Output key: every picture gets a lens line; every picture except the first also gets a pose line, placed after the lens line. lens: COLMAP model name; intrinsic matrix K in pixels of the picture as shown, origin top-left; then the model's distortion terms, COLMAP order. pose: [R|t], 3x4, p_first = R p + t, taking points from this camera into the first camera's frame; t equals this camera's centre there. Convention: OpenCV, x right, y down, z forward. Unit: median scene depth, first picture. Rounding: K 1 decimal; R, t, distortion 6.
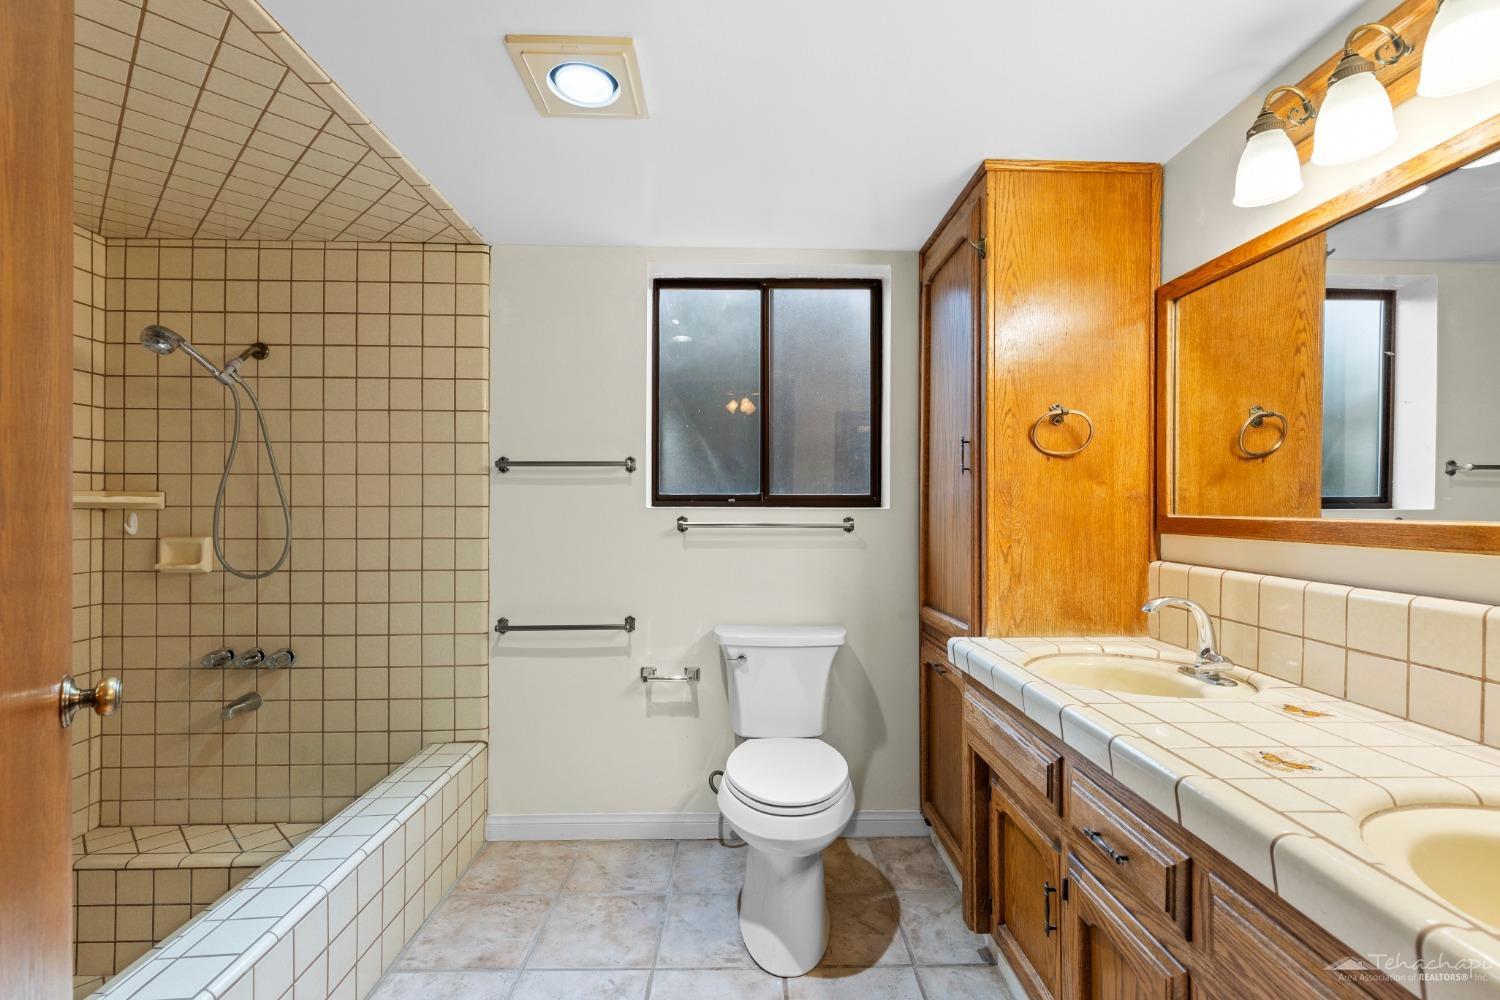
lens RADIAL K [[673.7, 0, 751.0], [0, 673.7, 508.9], [0, 0, 1]] dist [-0.004977, -0.000064]
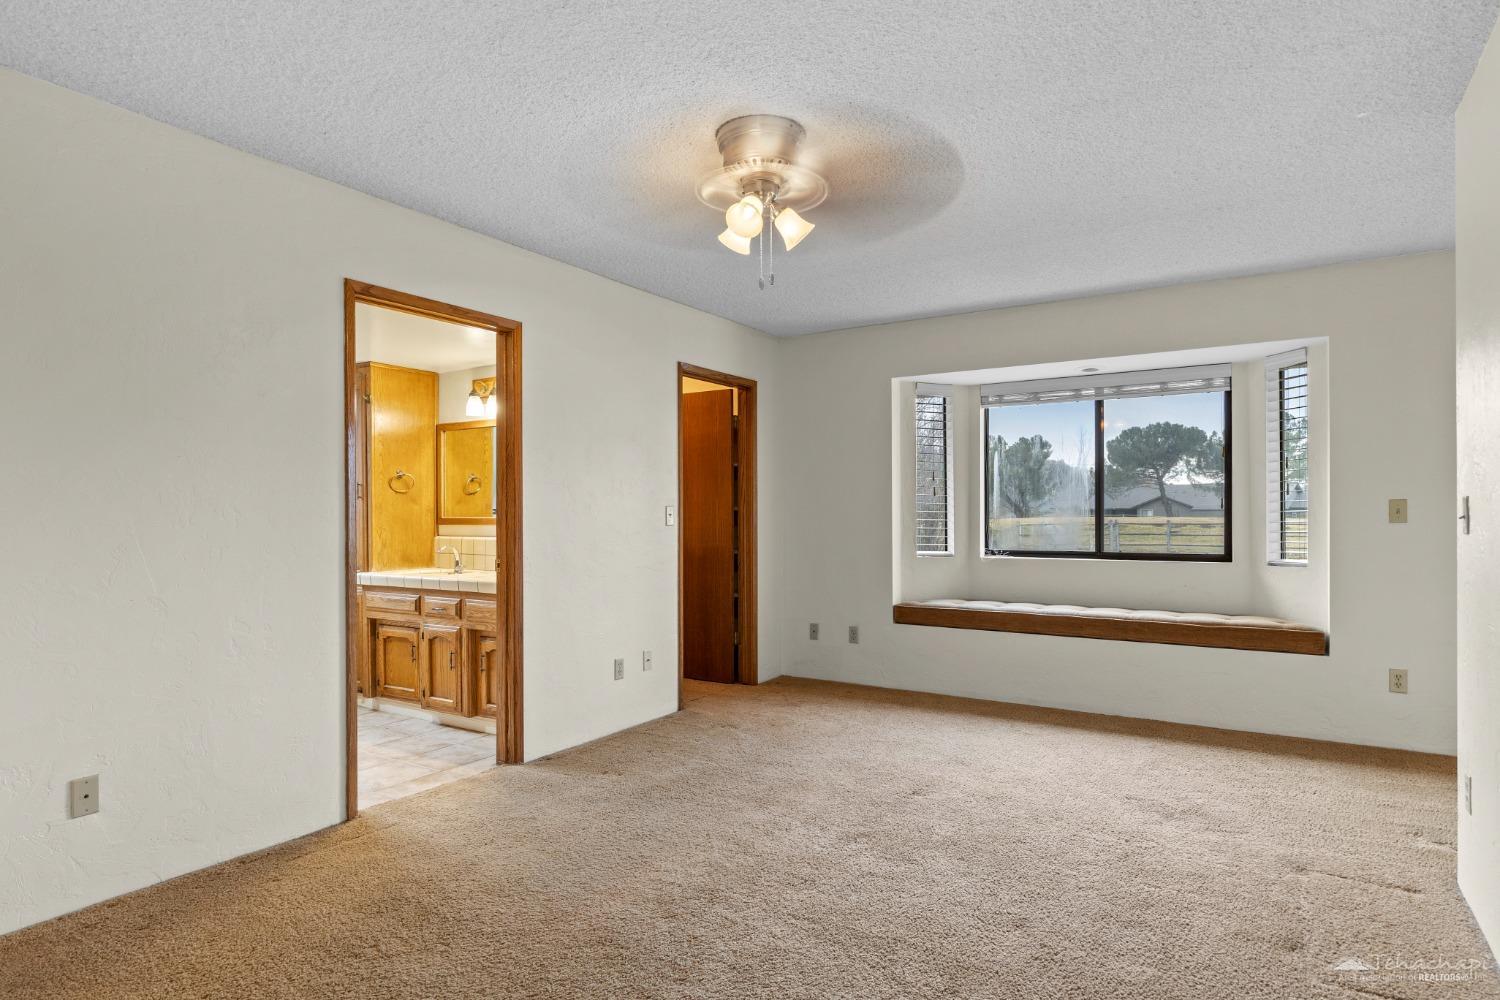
lens RADIAL K [[829.7, 0, 756.5], [0, 829.7, 511.6], [0, 0, 1]] dist [0.008877, 0.000408]
pose [[0.554905, -0.005314, 0.831897, -1.266448], [0.006828, 0.999975, 0.001833, -0.008920], [-0.831886, 0.004663, 0.554927, -1.643019]]
